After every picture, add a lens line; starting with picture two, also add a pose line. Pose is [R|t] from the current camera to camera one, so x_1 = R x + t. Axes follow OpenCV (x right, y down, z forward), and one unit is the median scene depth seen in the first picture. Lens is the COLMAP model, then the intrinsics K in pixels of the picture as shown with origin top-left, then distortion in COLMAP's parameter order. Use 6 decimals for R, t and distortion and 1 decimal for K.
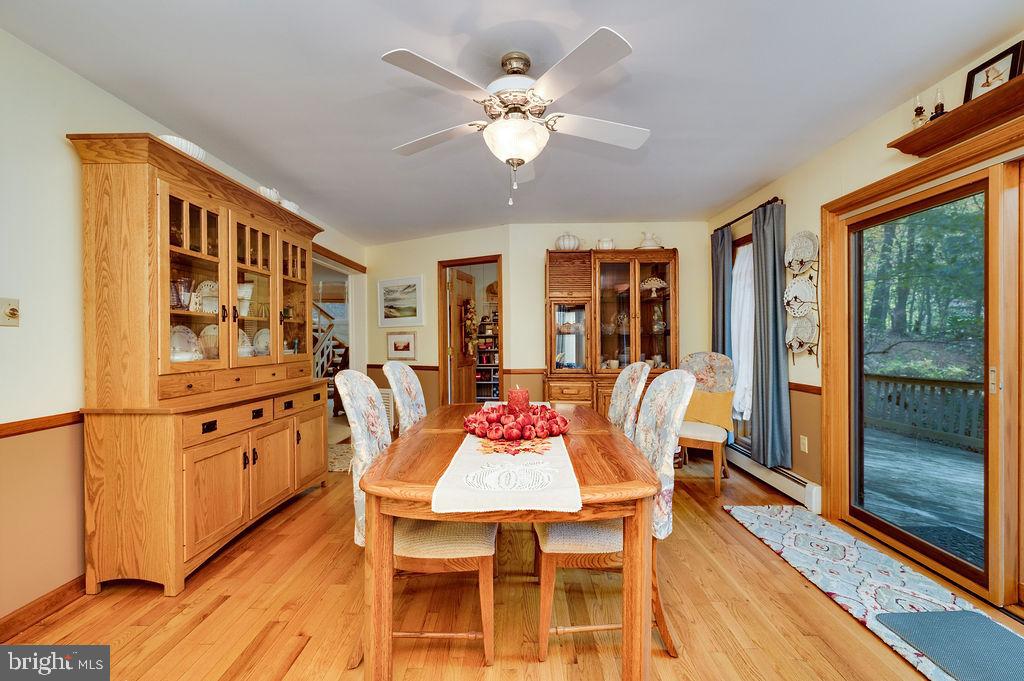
lens RADIAL K [[409.3, 0, 512.4], [0, 409.3, 335.3], [0, 0, 1]] dist [-0.005050, 0.000192]
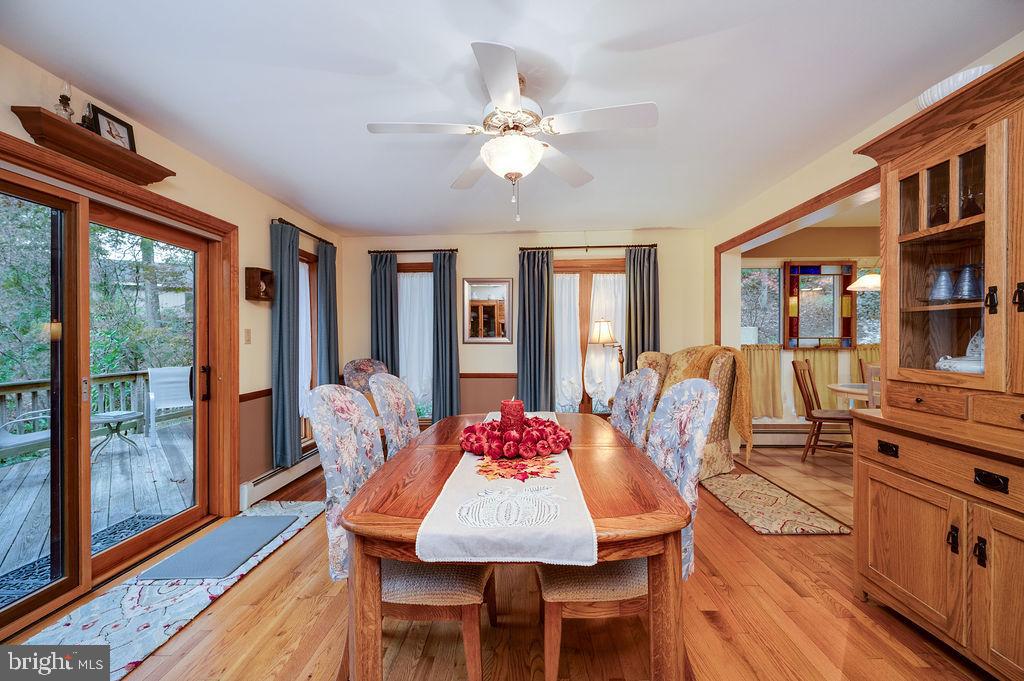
lens RADIAL K [[409.3, 0, 511.4], [0, 409.3, 342.6], [0, 0, 1]] dist [-0.005050, 0.000192]
pose [[-0.999587, 0.013711, 0.025239, -0.006085], [0.013741, 0.999905, 0.001008, -0.001824], [-0.025223, 0.001355, -0.999681, 1.794233]]
